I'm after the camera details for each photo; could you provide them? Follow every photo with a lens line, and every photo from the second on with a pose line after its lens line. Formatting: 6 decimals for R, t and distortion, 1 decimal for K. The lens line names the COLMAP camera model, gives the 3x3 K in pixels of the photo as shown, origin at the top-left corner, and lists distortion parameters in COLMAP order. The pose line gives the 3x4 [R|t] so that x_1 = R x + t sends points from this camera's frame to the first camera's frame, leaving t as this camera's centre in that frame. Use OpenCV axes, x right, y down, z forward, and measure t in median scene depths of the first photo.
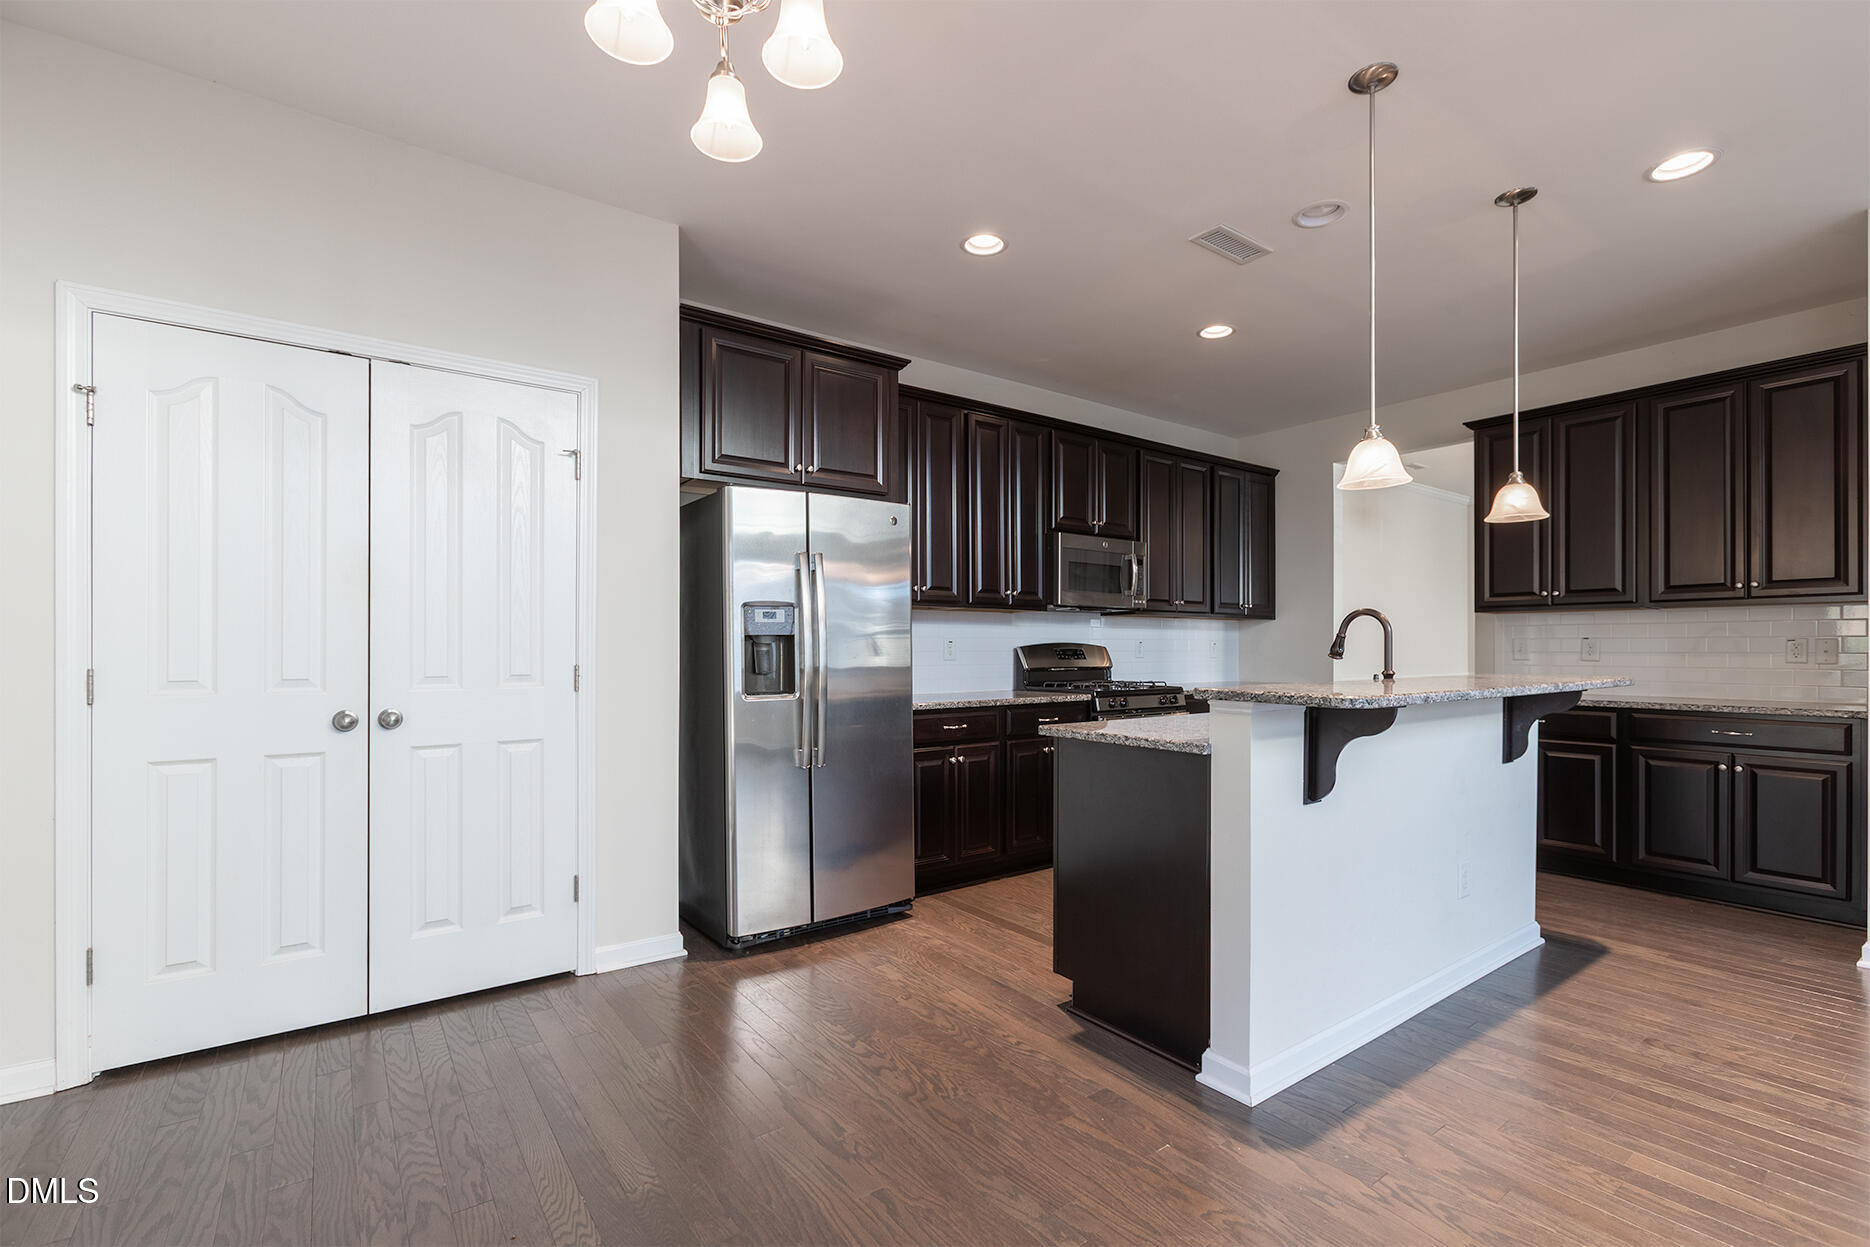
lens RADIAL K [[840.3, 0, 929.9], [0, 840.3, 651.3], [0, 0, 1]] dist [0.004660, -0.010416]
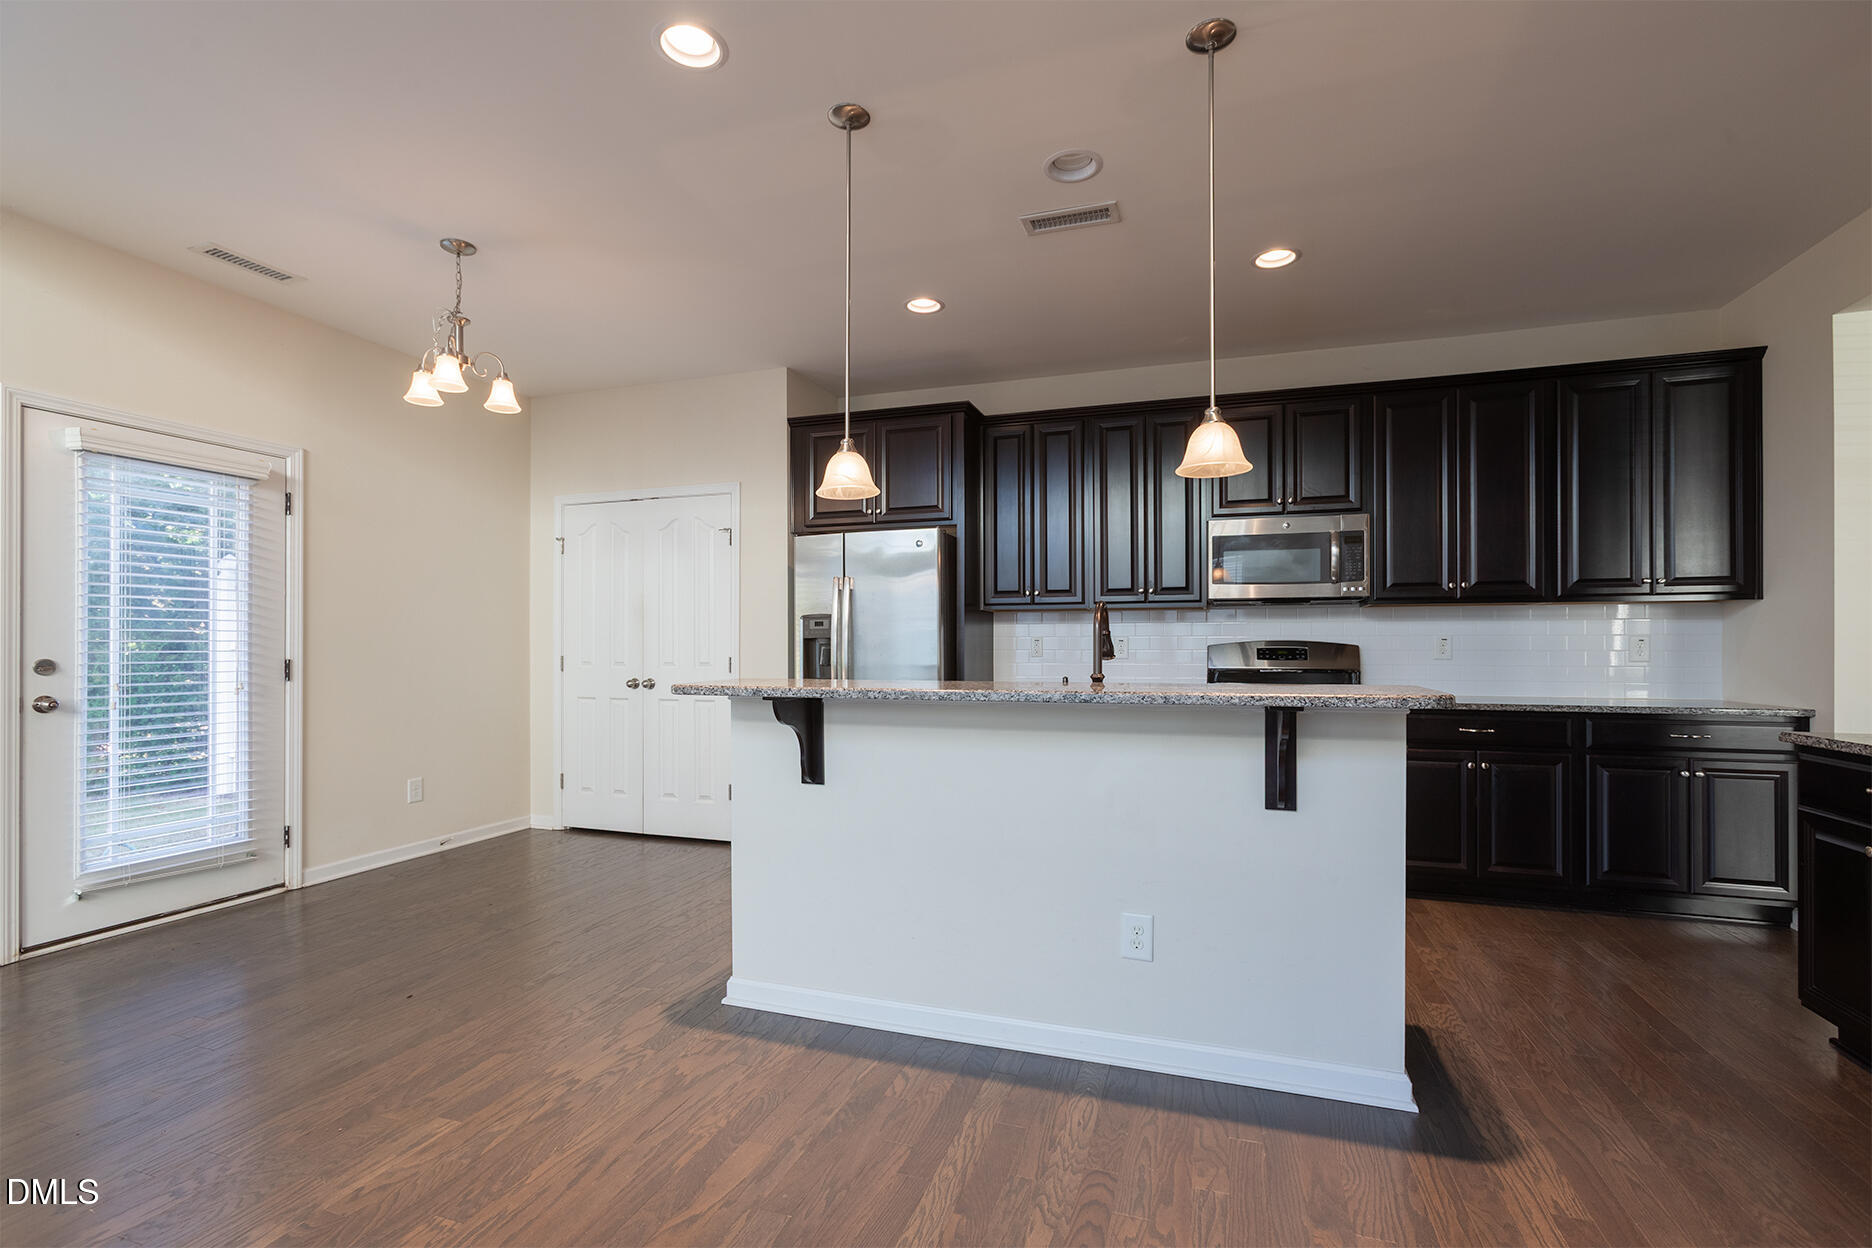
lens RADIAL K [[859.9, 0, 945.5], [0, 859.9, 647.6], [0, 0, 1]] dist [-0.000636, 0.000239]
pose [[0.583031, 0.013118, -0.812344, 1.247452], [0.001300, 0.999853, 0.017079, -0.031403], [0.812449, -0.011013, 0.582929, 0.372729]]
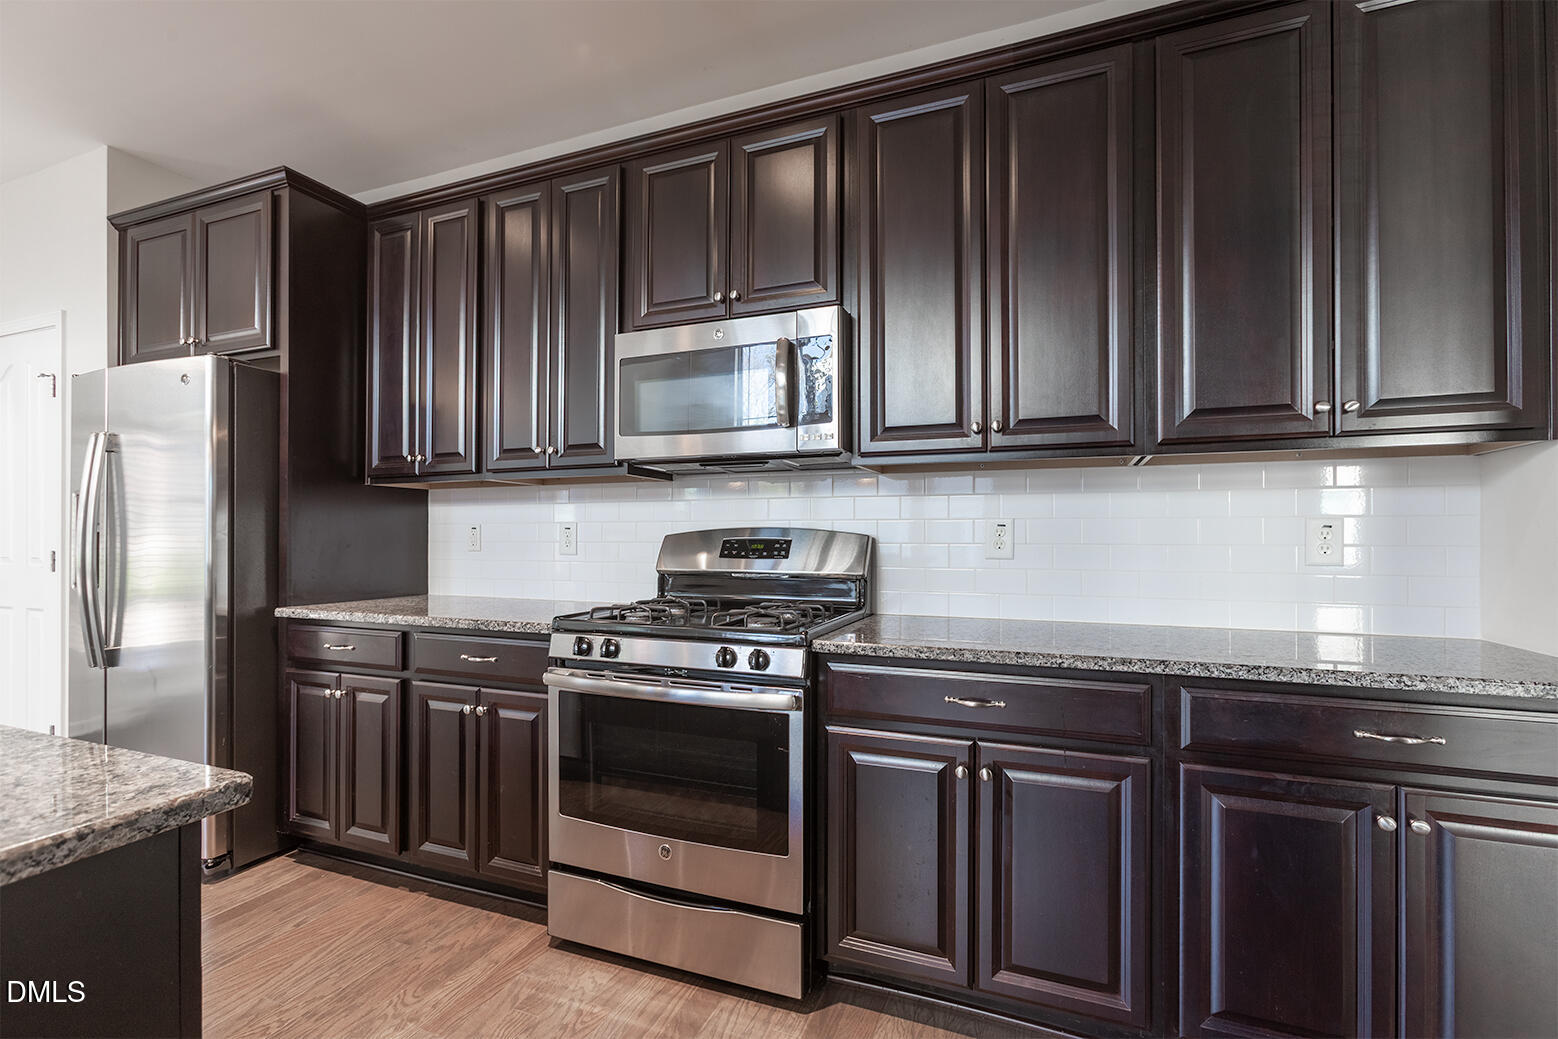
lens RADIAL K [[757.4, 0, 779.0], [0, 757.4, 519.5], [0, 0, 1]] dist [0.003921, 0.000357]
pose [[0.534930, -0.007525, -0.844863, 1.075724], [0.005036, 0.999971, -0.005718, -0.021791], [0.844882, -0.001196, 0.534952, 1.338649]]
